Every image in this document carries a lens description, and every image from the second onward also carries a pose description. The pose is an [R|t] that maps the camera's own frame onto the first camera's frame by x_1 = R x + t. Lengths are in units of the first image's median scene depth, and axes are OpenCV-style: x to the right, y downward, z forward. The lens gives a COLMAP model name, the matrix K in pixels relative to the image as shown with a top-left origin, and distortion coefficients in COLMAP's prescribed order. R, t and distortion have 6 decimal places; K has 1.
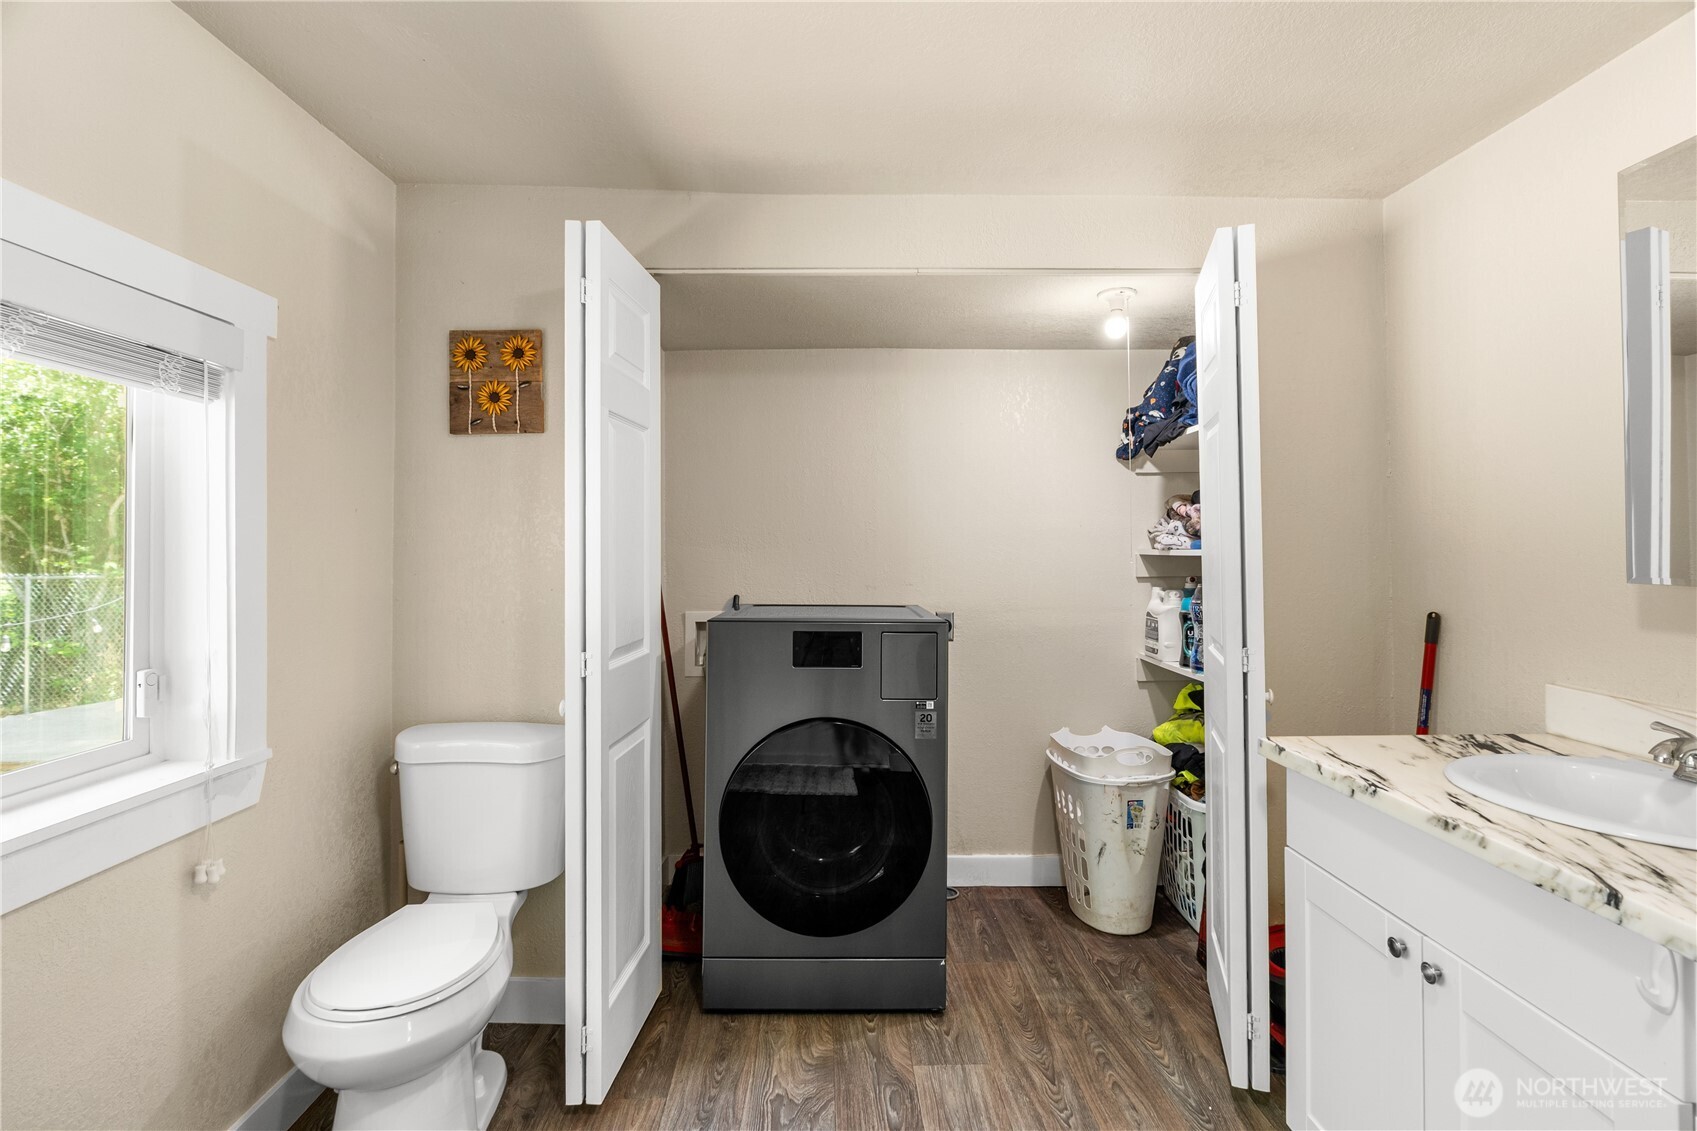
lens RADIAL K [[765.1, 0, 831.8], [0, 765.1, 543.5], [0, 0, 1]] dist [-0.003836, 0.001468]
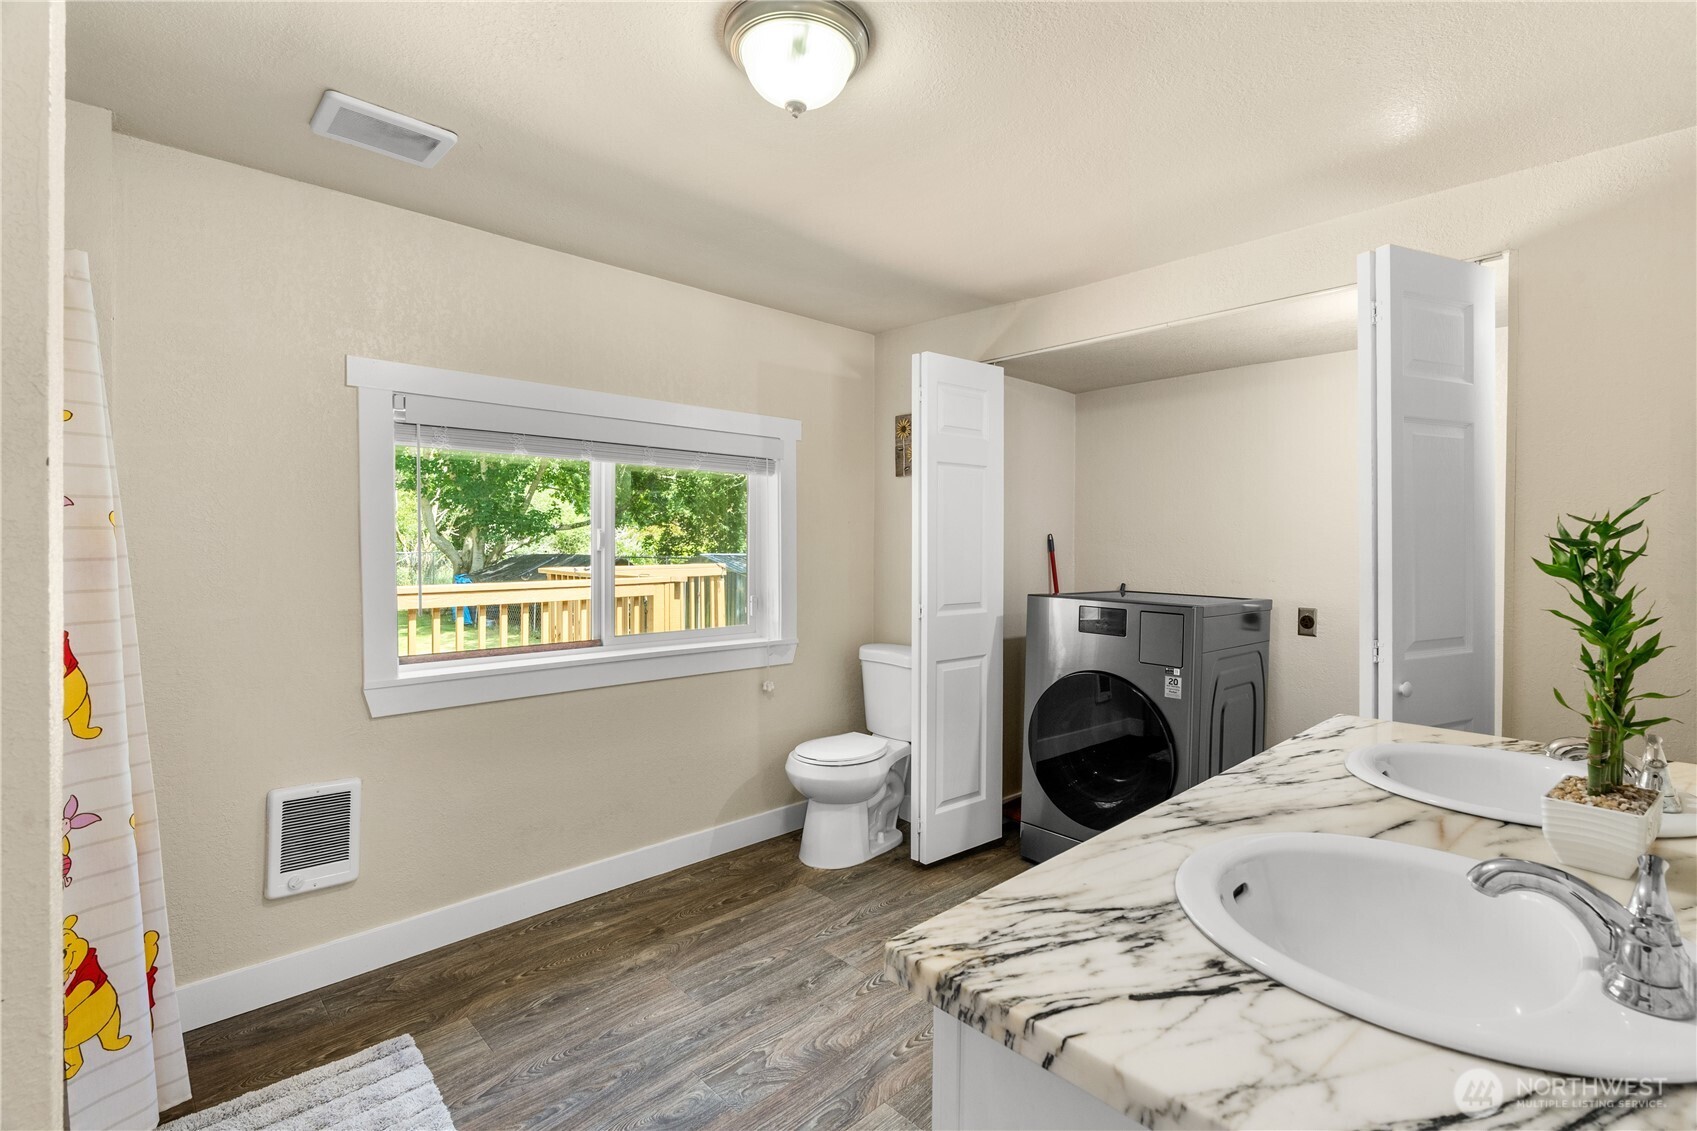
lens RADIAL K [[765.1, 0, 854.9], [0, 765.1, 564.6], [0, 0, 1]] dist [-0.003836, 0.001468]
pose [[0.679565, 0.027329, -0.733106, 0.837988], [-0.005478, 0.999467, 0.032180, -0.001106], [0.733595, -0.017852, 0.679353, -0.281184]]
